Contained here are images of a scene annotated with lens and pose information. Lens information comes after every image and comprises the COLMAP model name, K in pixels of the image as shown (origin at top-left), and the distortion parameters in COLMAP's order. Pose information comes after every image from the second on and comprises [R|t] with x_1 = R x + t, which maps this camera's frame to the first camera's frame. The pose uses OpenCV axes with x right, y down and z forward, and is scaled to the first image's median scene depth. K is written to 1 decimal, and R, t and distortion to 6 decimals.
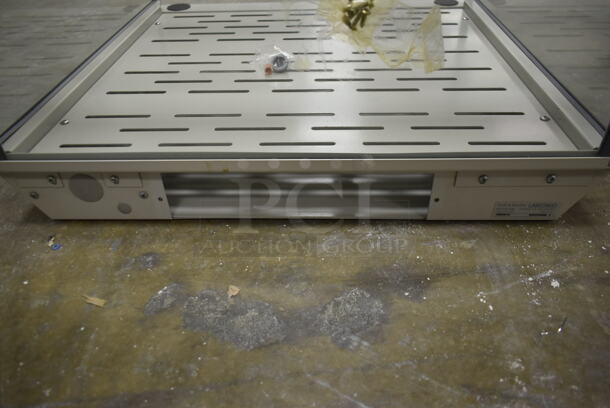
lens RADIAL K [[460.5, 0, 305.0], [0, 460.5, 204.0], [0, 0, 1]] dist [-0.023560, -0.001301]
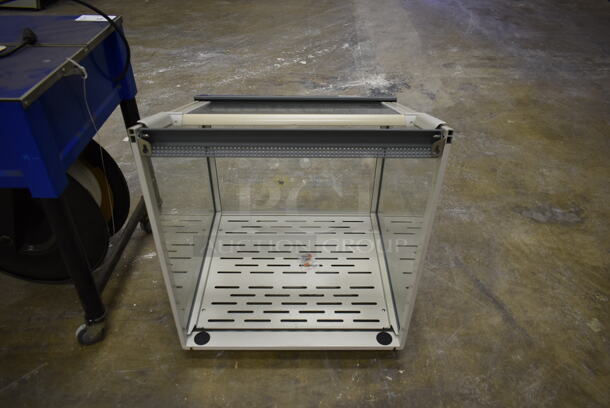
lens RADIAL K [[468.6, 0, 305.0], [0, 468.6, 204.0], [0, 0, 1]] dist [-0.016358, -0.001096]
pose [[-0.999009, 0.039438, -0.020633, -0.020808], [-0.009991, 0.253041, 0.967404, -3.821243], [0.043373, 0.966651, -0.252396, 1.852005]]
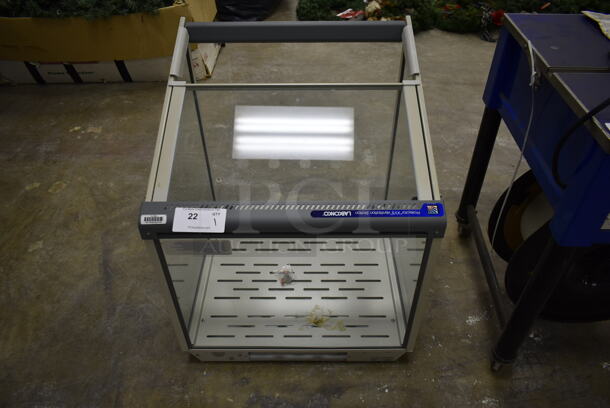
lens RADIAL K [[468.6, 0, 305.0], [0, 468.6, 204.0], [0, 0, 1]] dist [-0.016358, -0.001096]
pose [[0.999359, -0.006936, 0.035132, -0.067319], [0.005097, 0.998626, 0.052159, -1.071242], [-0.035446, -0.051946, 0.998021, -1.734287]]
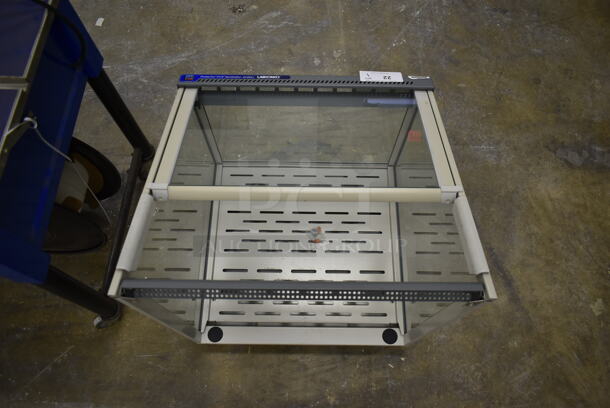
lens RADIAL K [[468.6, 0, 305.0], [0, 468.6, 204.0], [0, 0, 1]] dist [-0.016358, -0.001096]
pose [[-0.999385, 0.033165, 0.011399, -0.052862], [0.002474, -0.257555, 0.966260, -3.513588], [0.034982, 0.965694, 0.257315, 0.337998]]
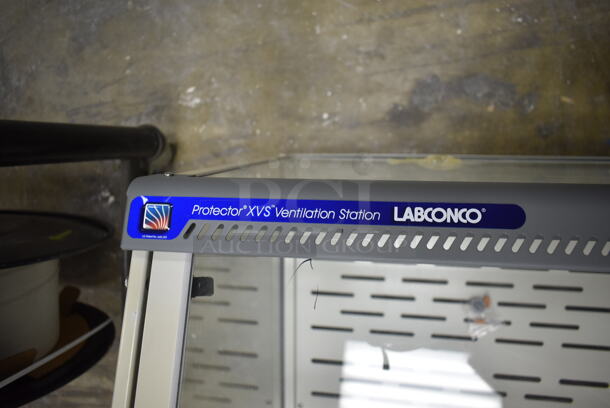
lens RADIAL K [[460.5, 0, 305.0], [0, 460.5, 204.0], [0, 0, 1]] dist [-0.023560, -0.001301]
pose [[-0.978807, 0.005856, 0.204699, 0.196782], [0.137638, -0.721331, 0.678776, -1.372984], [0.151631, 0.692566, 0.705238, -0.175178]]
